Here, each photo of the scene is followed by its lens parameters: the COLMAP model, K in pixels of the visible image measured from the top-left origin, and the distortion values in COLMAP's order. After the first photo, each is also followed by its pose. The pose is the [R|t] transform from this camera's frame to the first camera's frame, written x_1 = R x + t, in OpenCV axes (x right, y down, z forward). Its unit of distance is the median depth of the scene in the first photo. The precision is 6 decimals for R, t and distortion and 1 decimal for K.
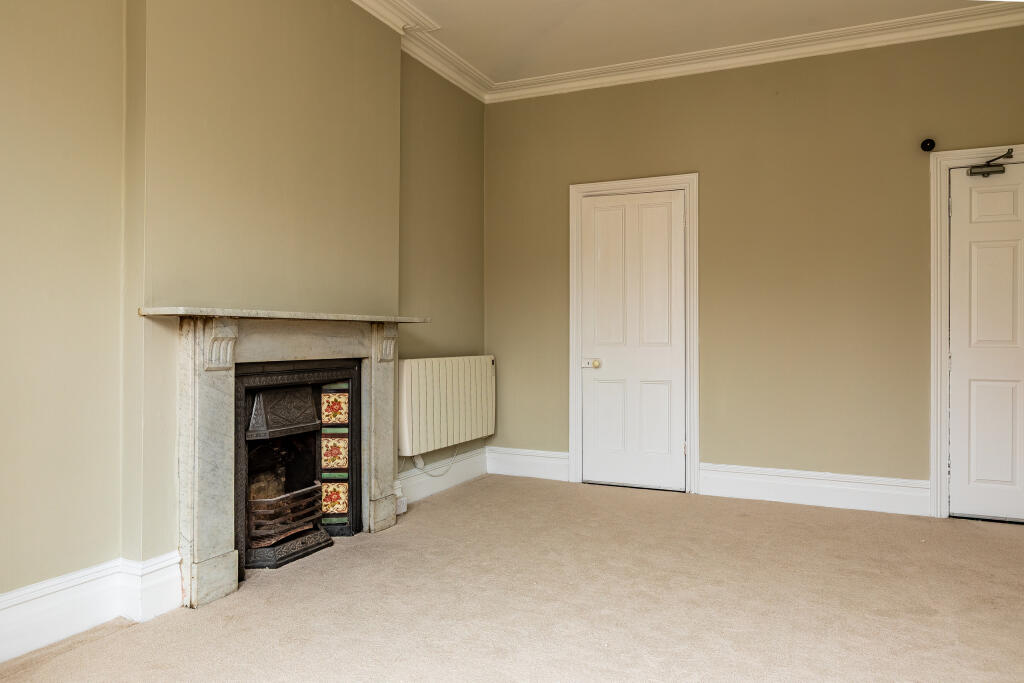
lens RADIAL K [[694.8, 0, 510.2], [0, 694.8, 331.8], [0, 0, 1]] dist [-0.003193, 0.000000]
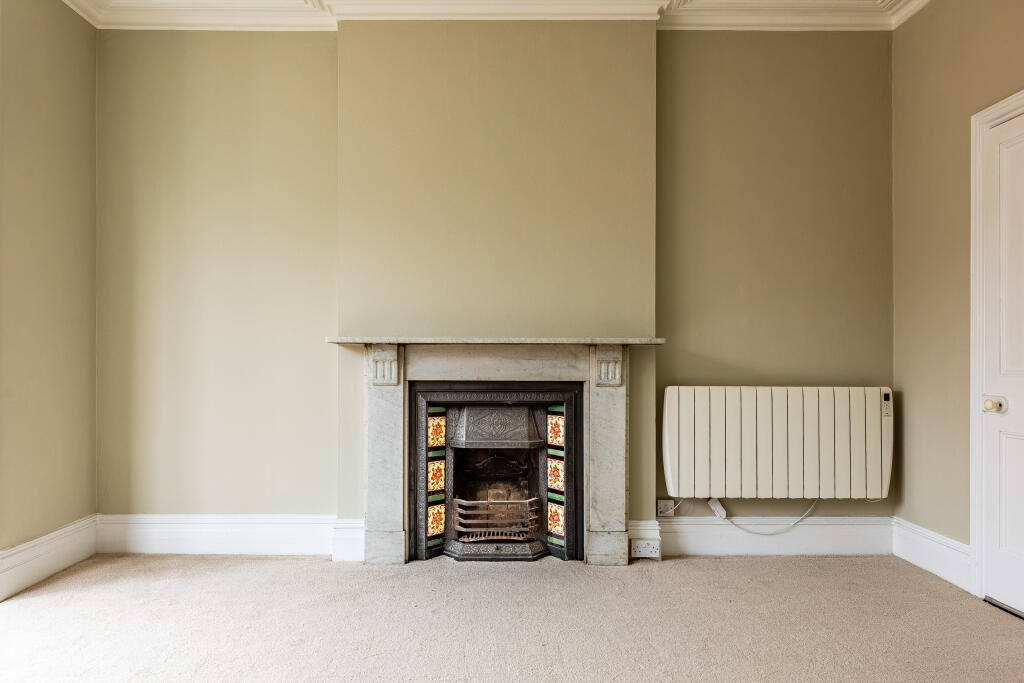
lens RADIAL K [[747.1, 0, 501.3], [0, 747.1, 357.6], [0, 0, 1]] dist [0.004951, -0.004542]
pose [[0.432549, -0.006767, -0.901585, 0.698926], [0.003758, 0.999977, -0.005703, 0.009907], [0.901603, -0.000921, 0.432564, 0.458302]]
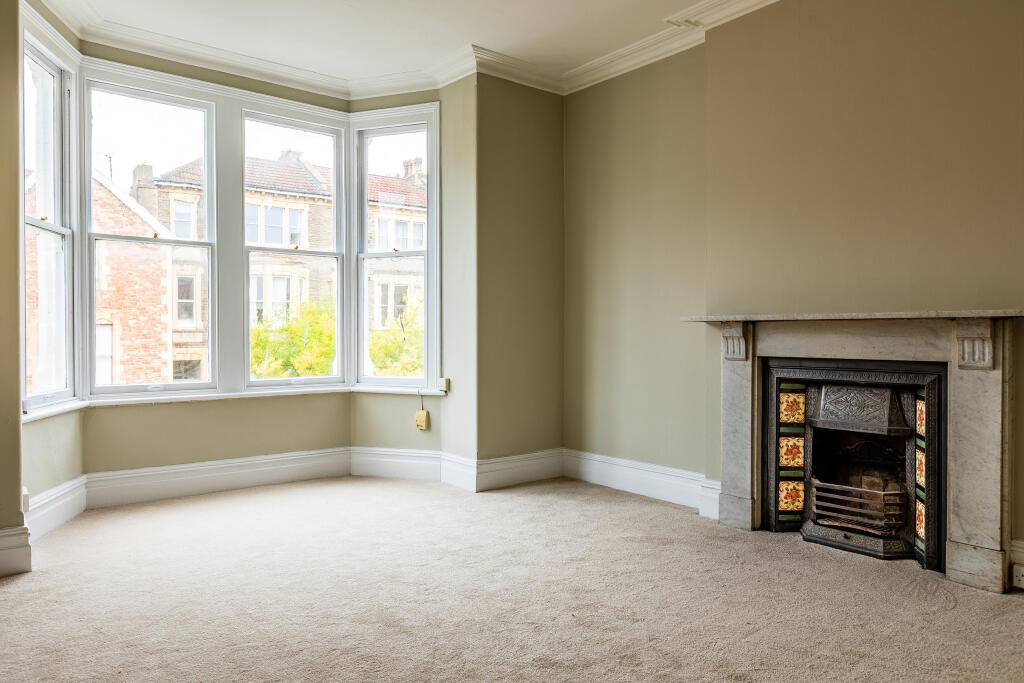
lens RADIAL K [[694.8, 0, 512.8], [0, 694.8, 339.2], [0, 0, 1]] dist [-0.003193, 0.000000]
pose [[-0.434128, 0.000495, -0.900851, 0.766941], [0.000073, 1.000000, 0.000514, 0.009984], [0.900851, 0.000157, -0.434128, 0.918247]]
